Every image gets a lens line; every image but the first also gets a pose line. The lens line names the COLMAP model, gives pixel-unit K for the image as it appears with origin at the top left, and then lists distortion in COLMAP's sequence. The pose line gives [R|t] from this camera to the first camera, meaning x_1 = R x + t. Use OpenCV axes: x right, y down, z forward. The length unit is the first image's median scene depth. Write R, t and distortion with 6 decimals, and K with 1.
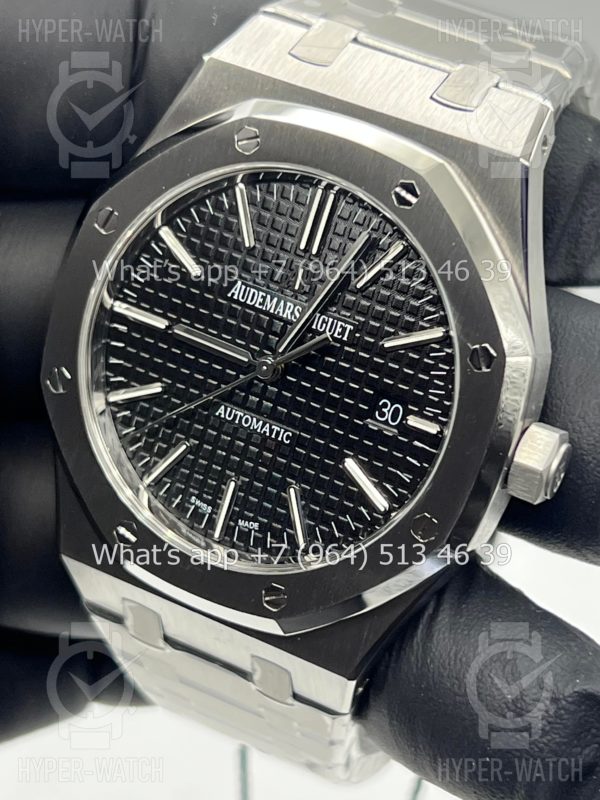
lens RADIAL K [[1887.1, 0, 300.0], [0, 1887.1, 400.0], [0, 0, 1]] dist [0.291316, -0.200589]
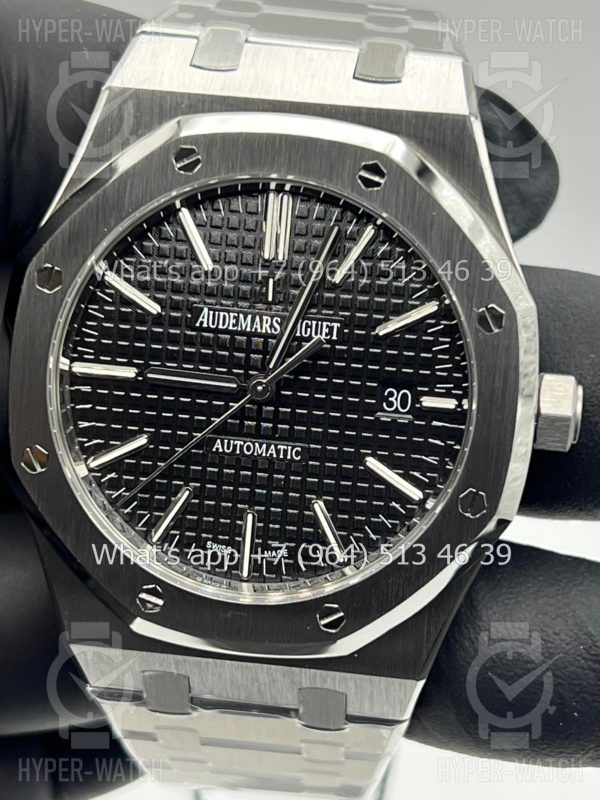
lens RADIAL K [[1887.1, 0, 300.0], [0, 1887.1, 400.0], [0, 0, 1]] dist [0.291316, -0.200589]
pose [[0.935670, -0.244279, 0.254658, -0.241598], [0.251402, 0.967871, 0.004717, -0.010480], [-0.247628, 0.059608, 0.967020, 0.072293]]
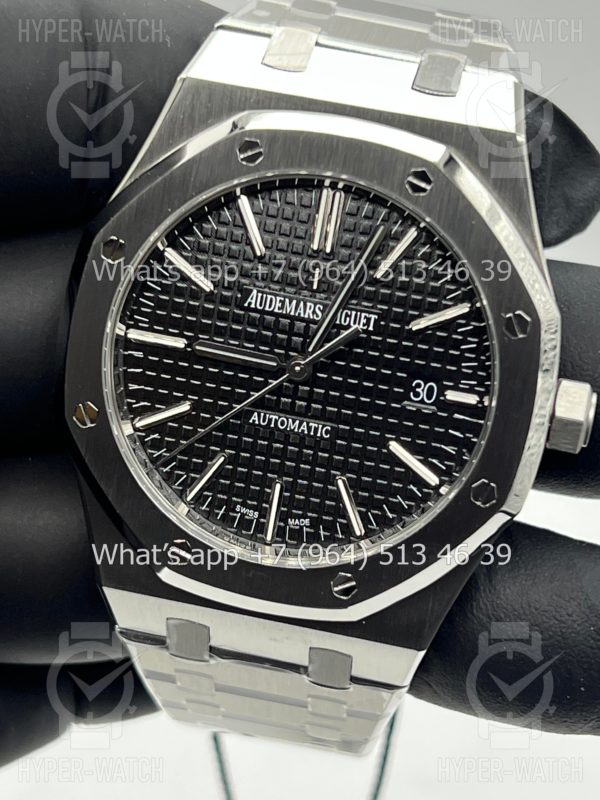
lens RADIAL K [[1887.1, 0, 300.0], [0, 1887.1, 400.0], [0, 0, 1]] dist [0.291316, -0.200589]
pose [[0.960818, -0.162606, 0.224471, -0.249105], [0.161956, 0.986565, 0.021434, -0.021867], [-0.224941, 0.015760, 0.974245, -0.004019]]
